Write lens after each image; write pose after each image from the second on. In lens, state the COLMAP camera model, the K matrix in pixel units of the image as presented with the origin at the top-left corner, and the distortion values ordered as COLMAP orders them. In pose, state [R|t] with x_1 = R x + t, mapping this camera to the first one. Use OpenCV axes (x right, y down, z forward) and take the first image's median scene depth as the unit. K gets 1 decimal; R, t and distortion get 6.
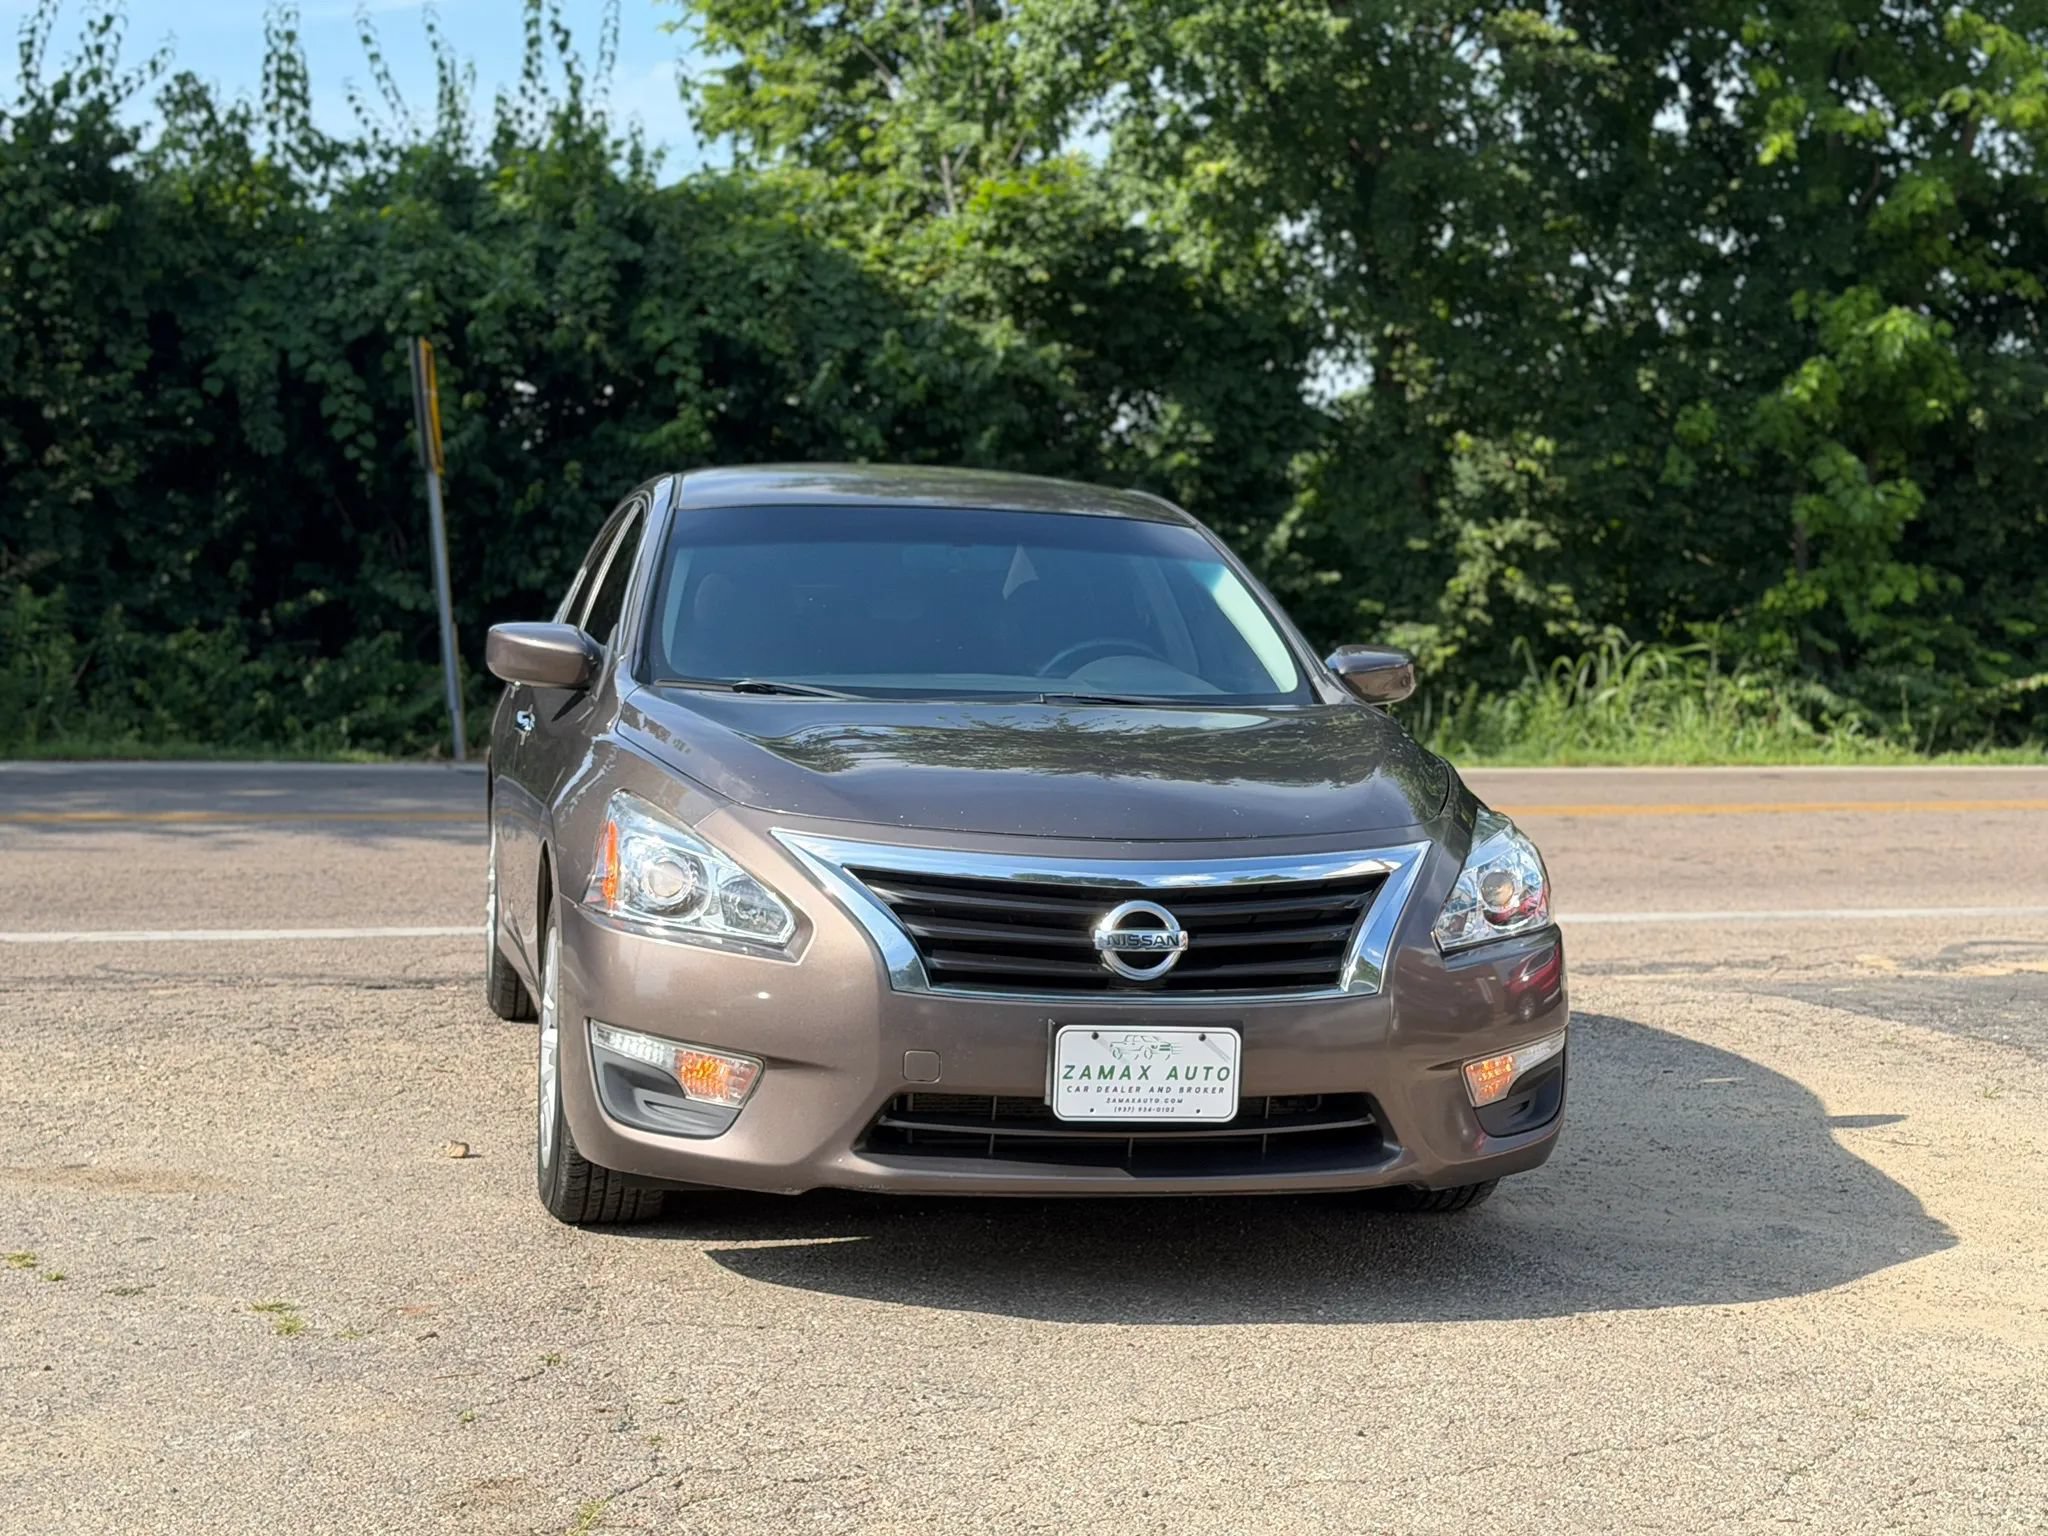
lens RADIAL K [[3269.6, 0, 1024.0], [0, 3269.6, 768.0], [0, 0, 1]] dist [0.174547, -0.221135]
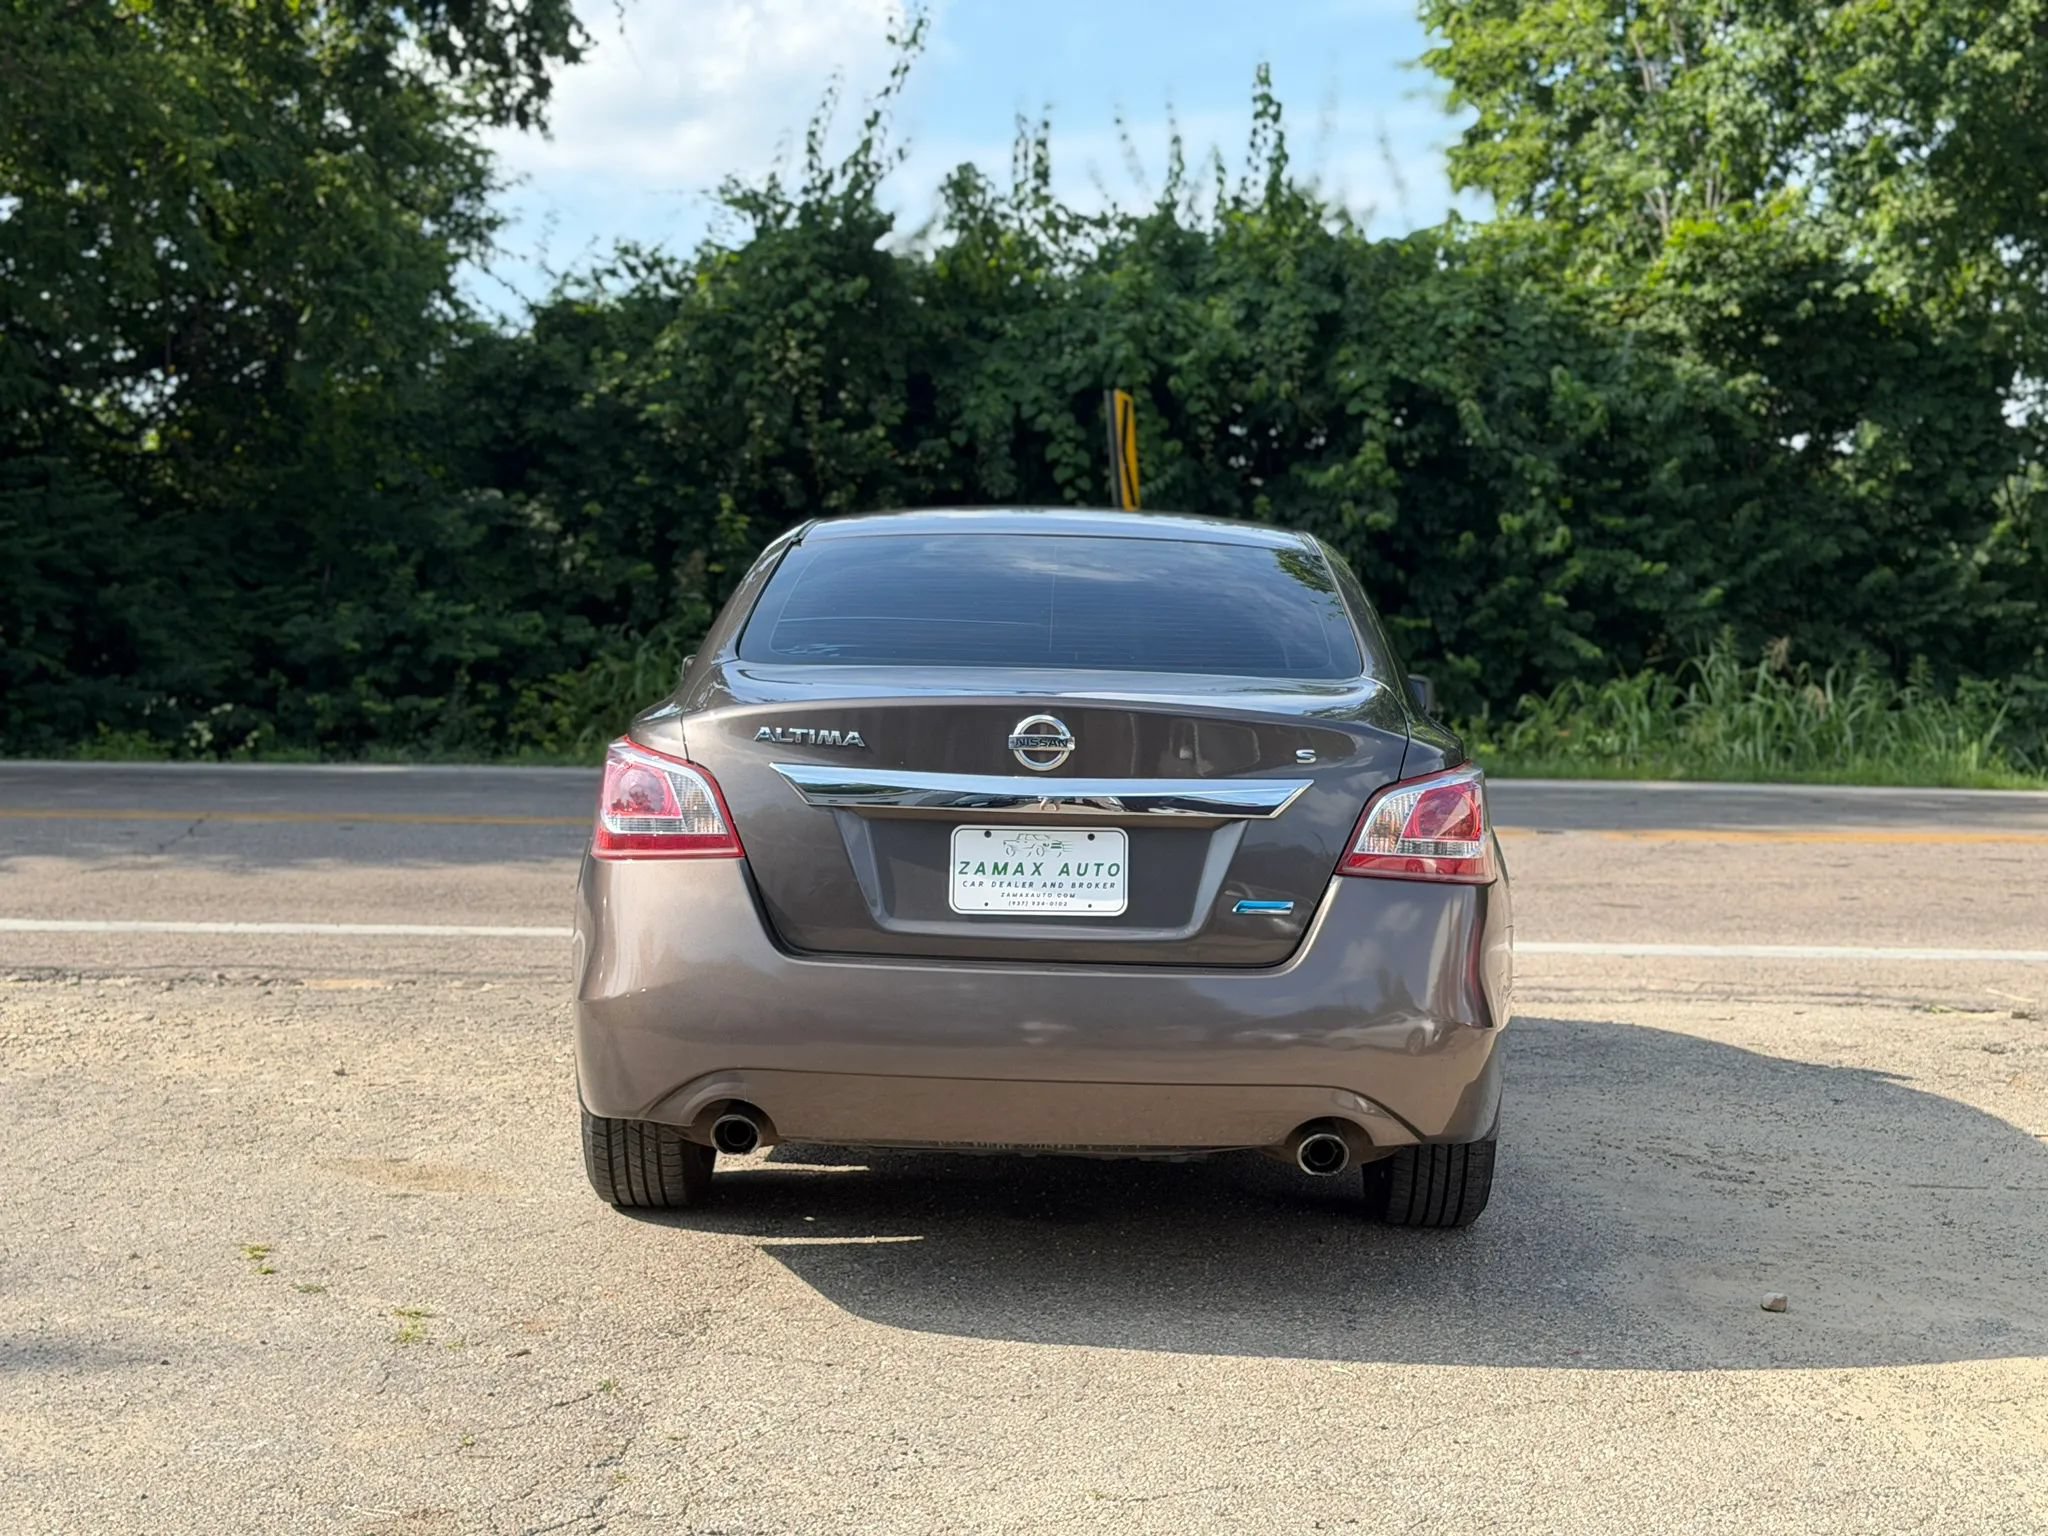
lens RADIAL K [[2958.2, 0, 1024.0], [0, 2958.2, 768.0], [0, 0, 1]] dist [0.177182, -0.299061]
pose [[0.960720, 0.013542, -0.277187, 0.167284], [-0.013177, 0.999908, 0.003180, -0.015356], [0.277205, 0.000597, 0.960811, 0.080848]]
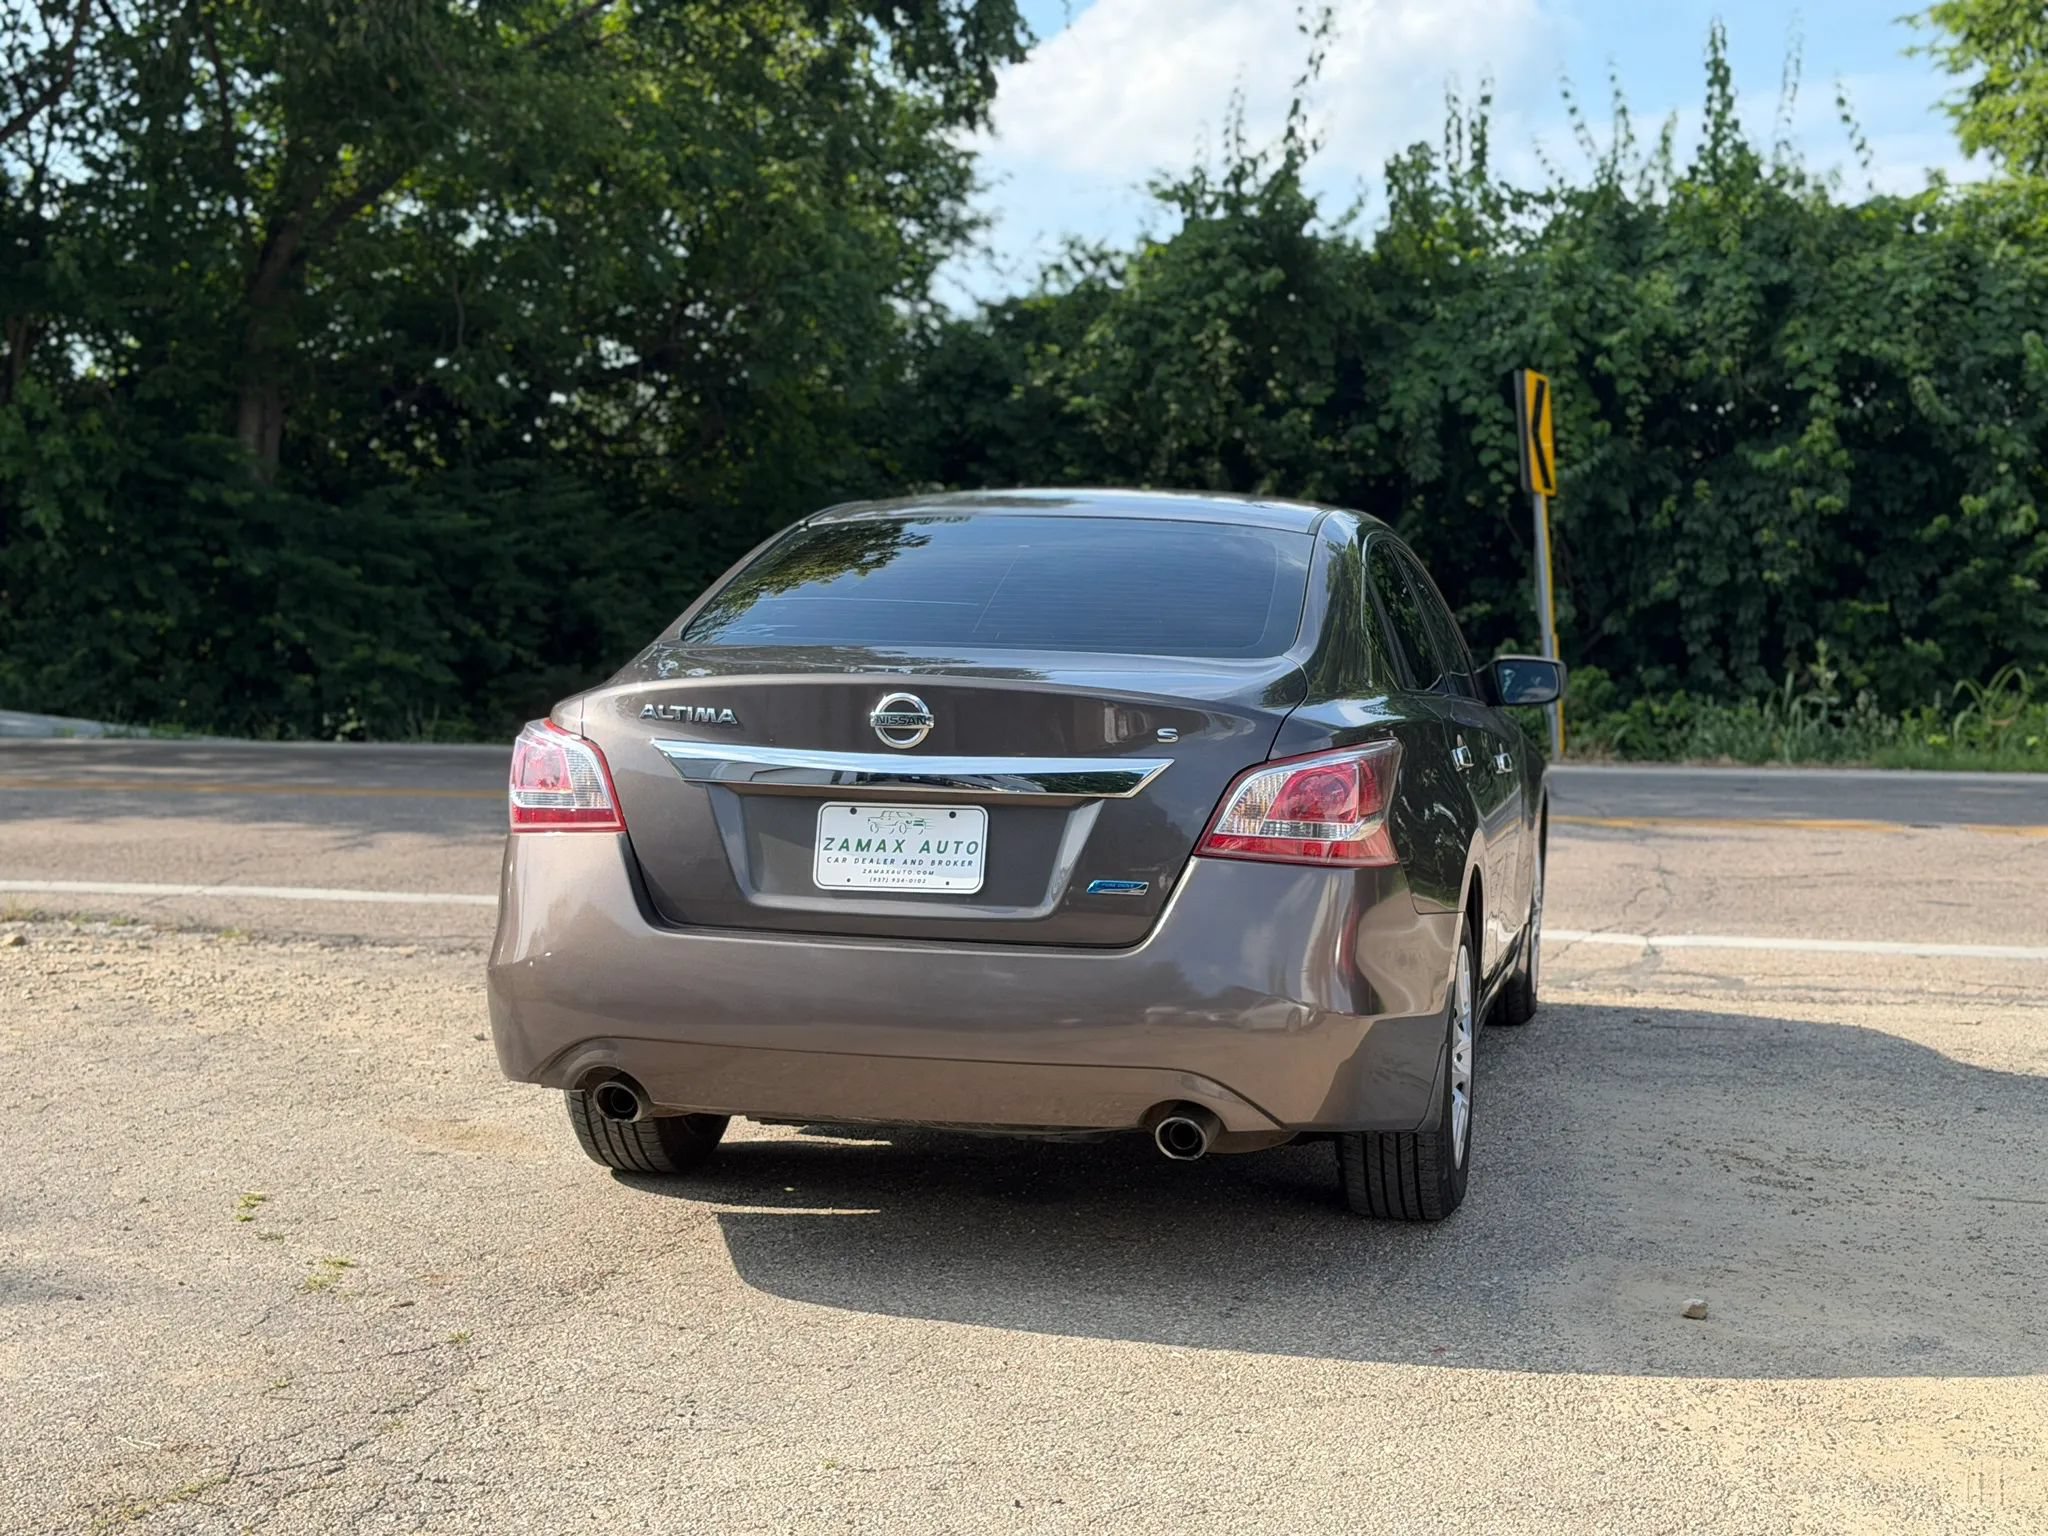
lens RADIAL K [[2958.2, 0, 1024.0], [0, 2958.2, 768.0], [0, 0, 1]] dist [0.177182, -0.299061]
pose [[0.885646, 0.020846, -0.463894, 0.324537], [-0.018618, 0.999783, 0.009382, -0.015047], [0.463988, 0.000328, 0.885841, 0.141463]]
